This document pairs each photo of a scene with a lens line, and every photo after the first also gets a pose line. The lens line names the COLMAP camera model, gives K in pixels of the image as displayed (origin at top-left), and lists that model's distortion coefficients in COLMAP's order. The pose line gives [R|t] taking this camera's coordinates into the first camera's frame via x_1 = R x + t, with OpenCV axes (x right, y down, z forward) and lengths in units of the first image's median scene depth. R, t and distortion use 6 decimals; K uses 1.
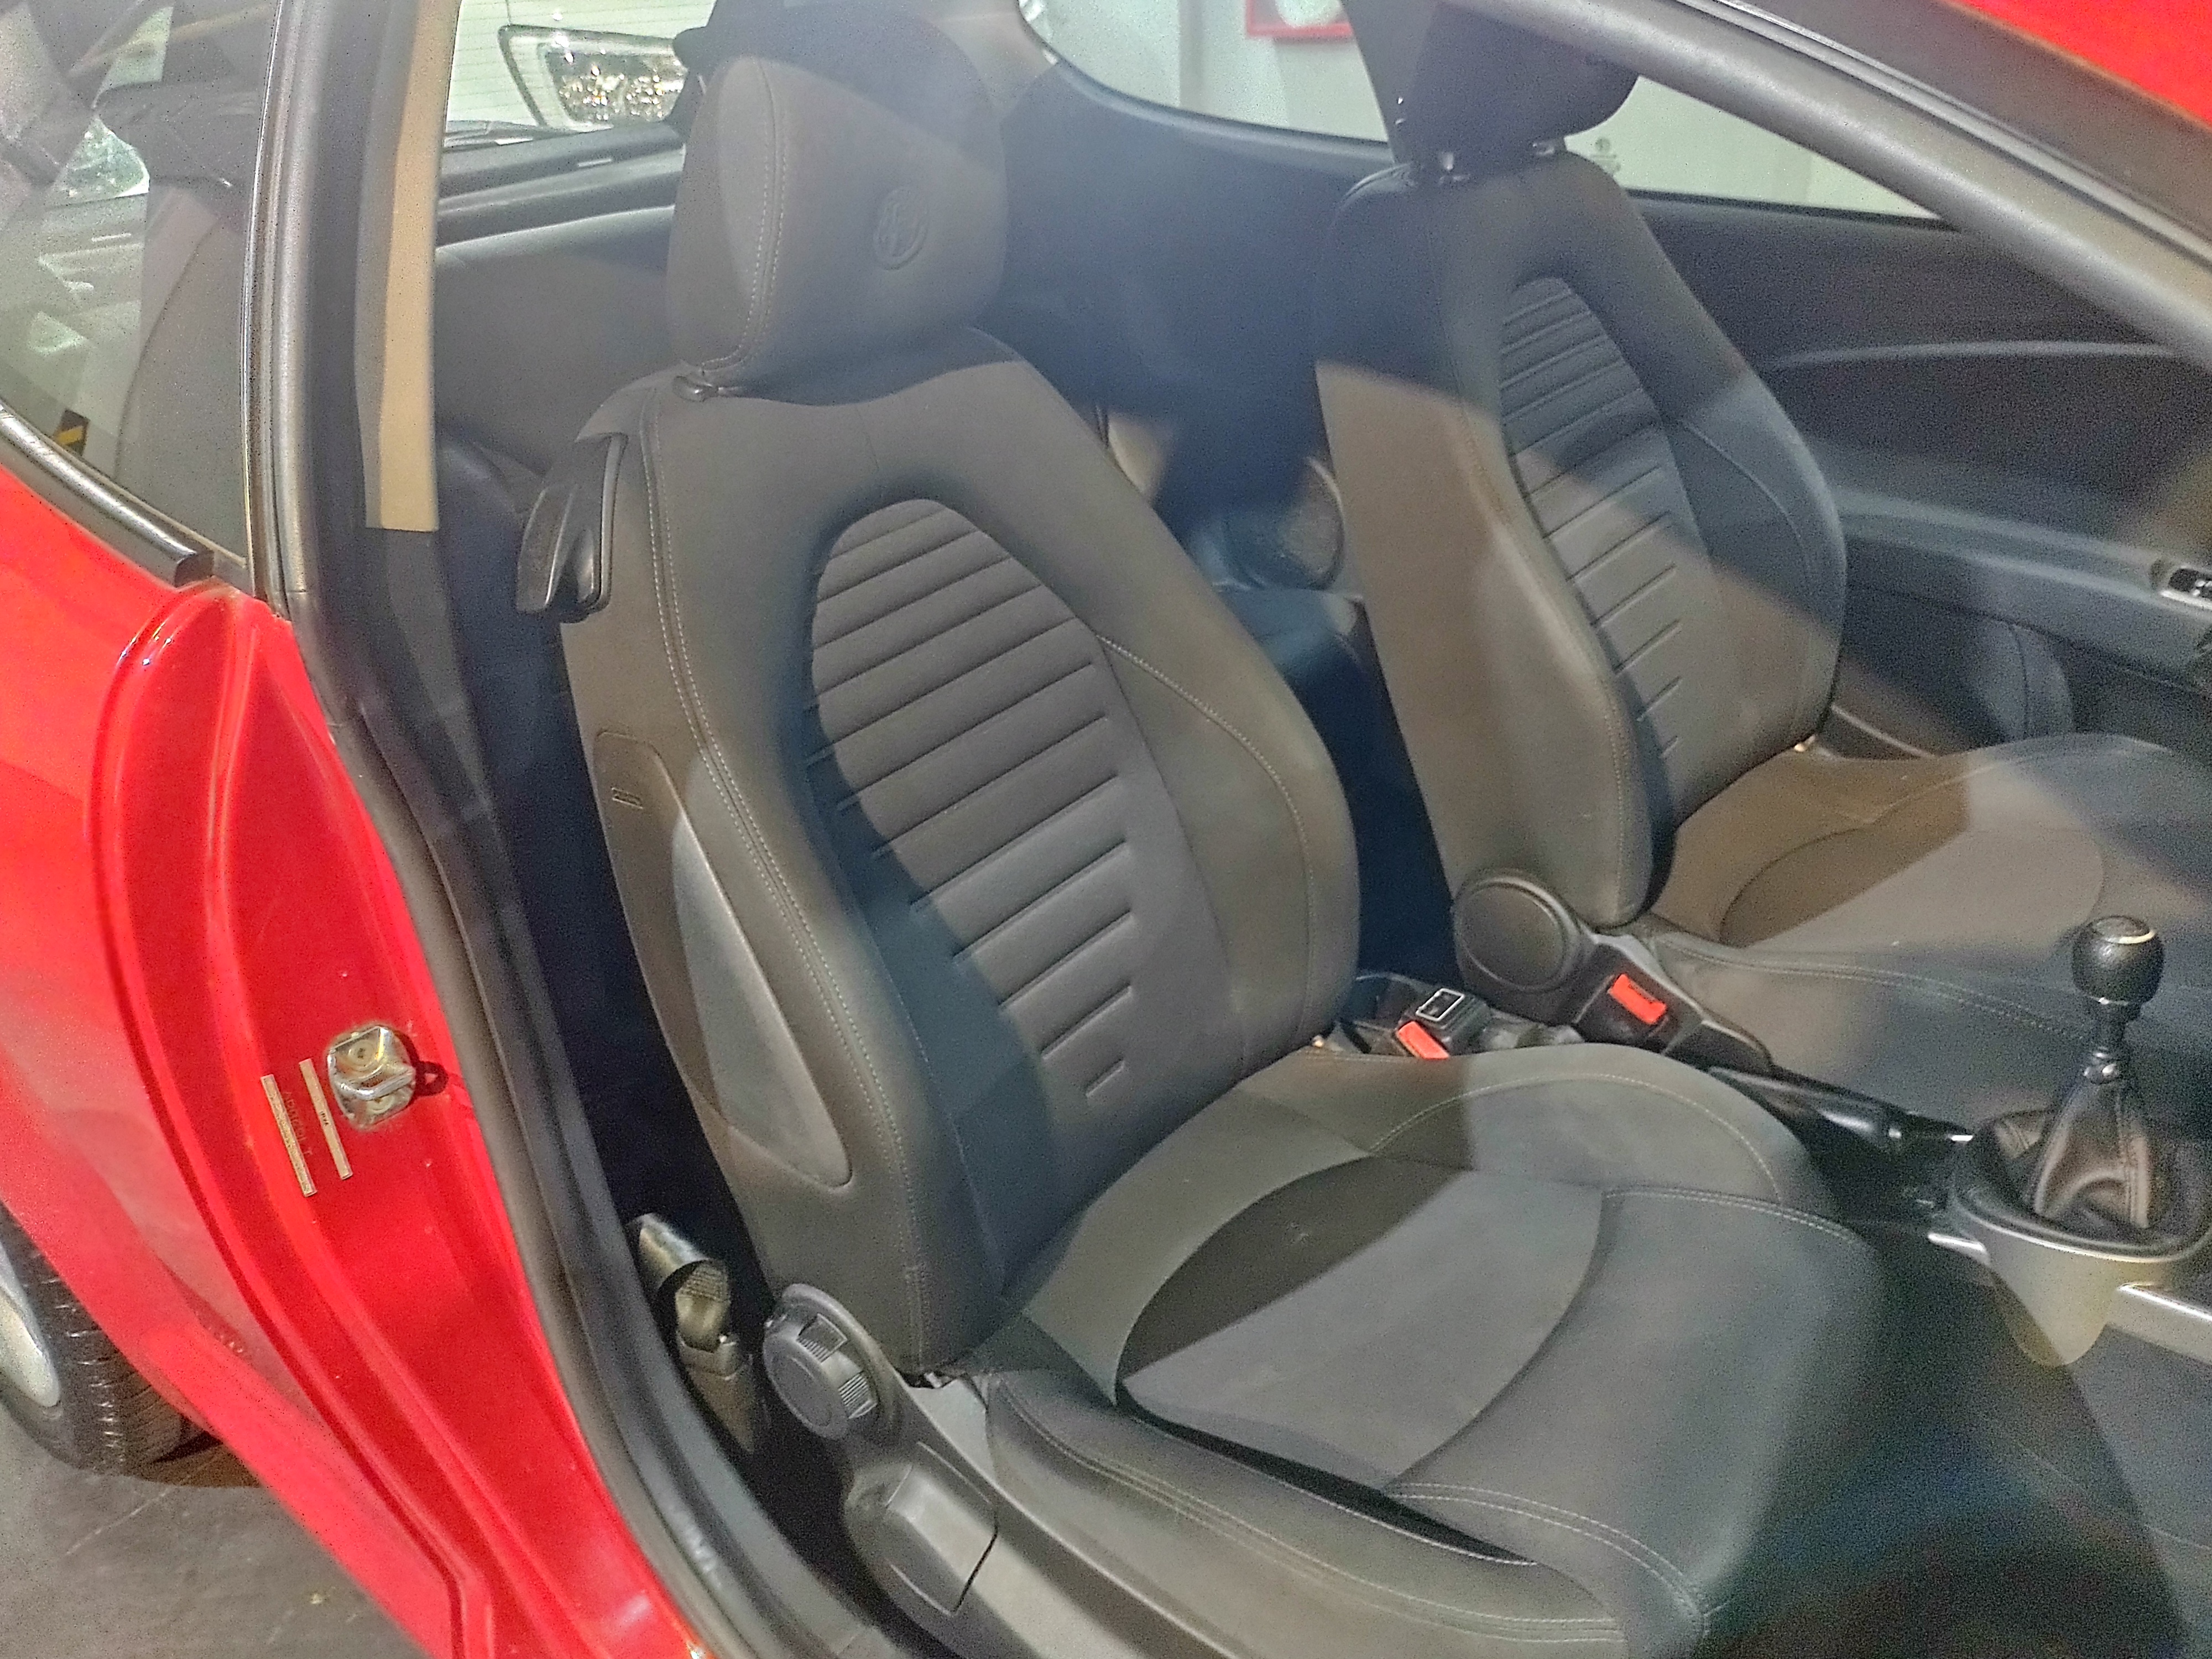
lens RADIAL K [[1674.7, 0, 1106.0], [0, 1674.7, 829.5], [0, 0, 1]] dist [0.053226, -0.092983]
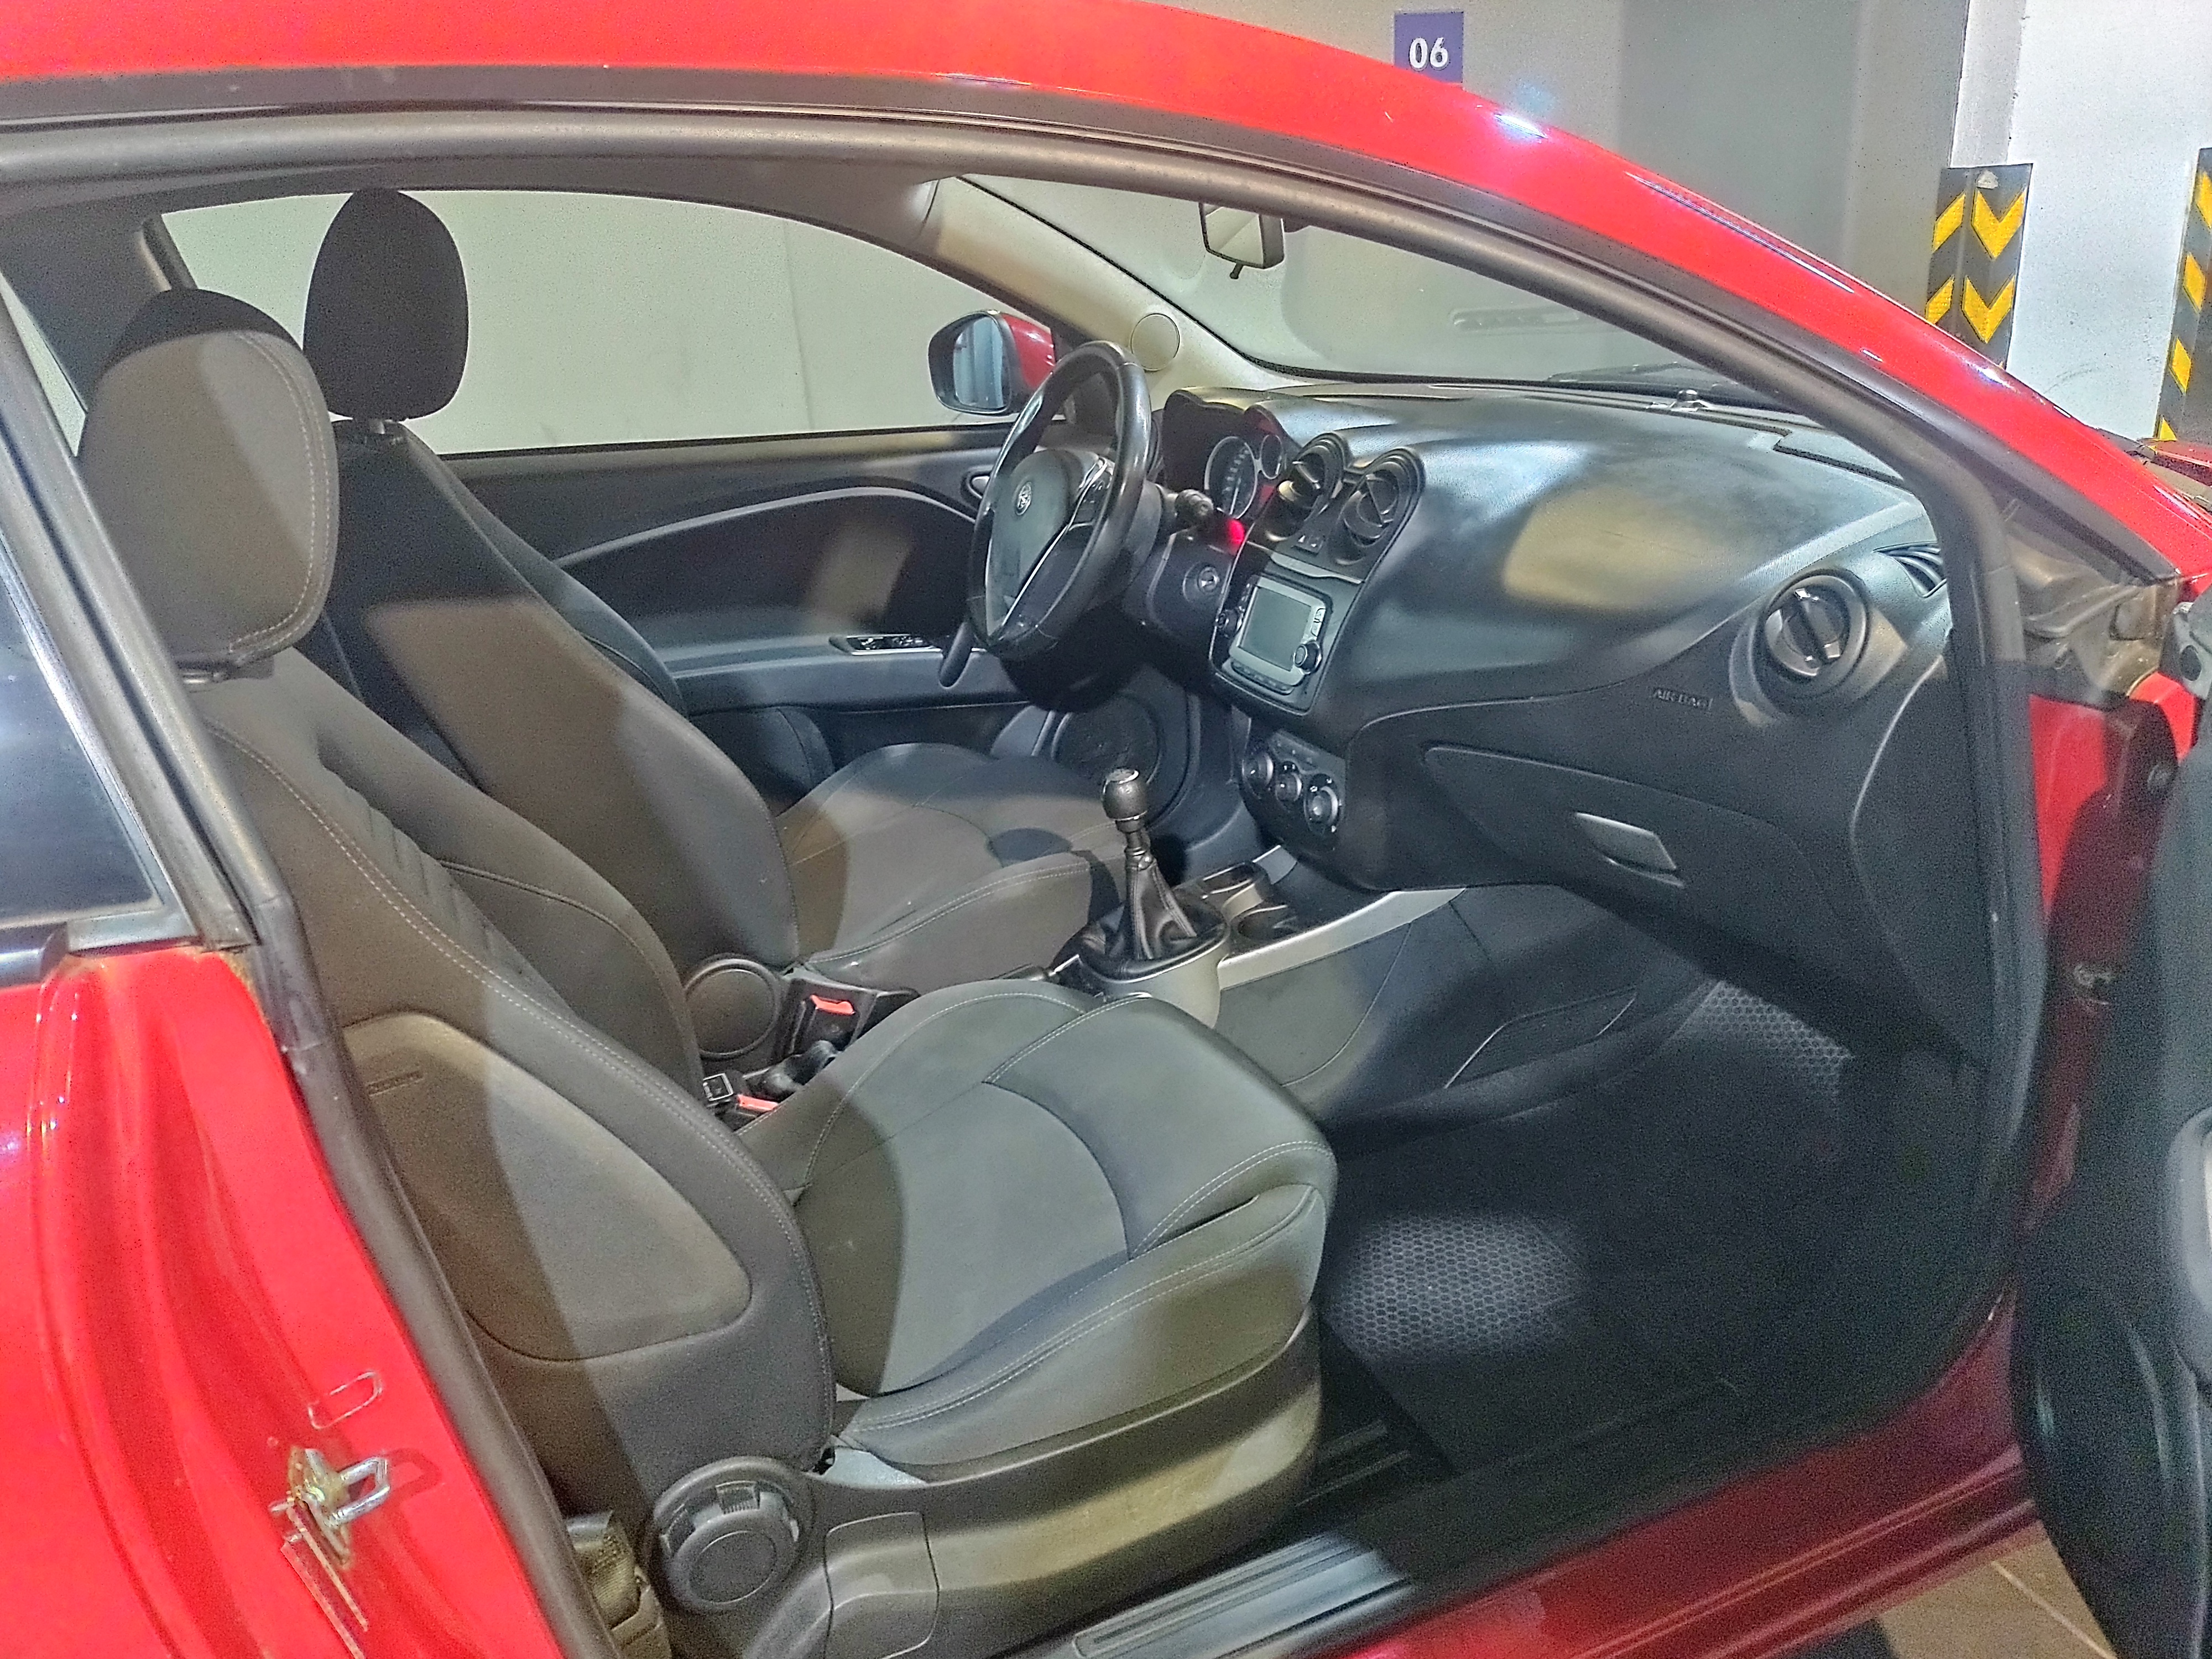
lens RADIAL K [[1674.7, 0, 1106.0], [0, 1674.7, 829.5], [0, 0, 1]] dist [0.053226, -0.092983]
pose [[0.441391, -0.297835, 0.846444, -0.618325], [0.456014, 0.886869, 0.074263, -0.015607], [-0.772803, 0.353211, 0.527273, 0.129457]]
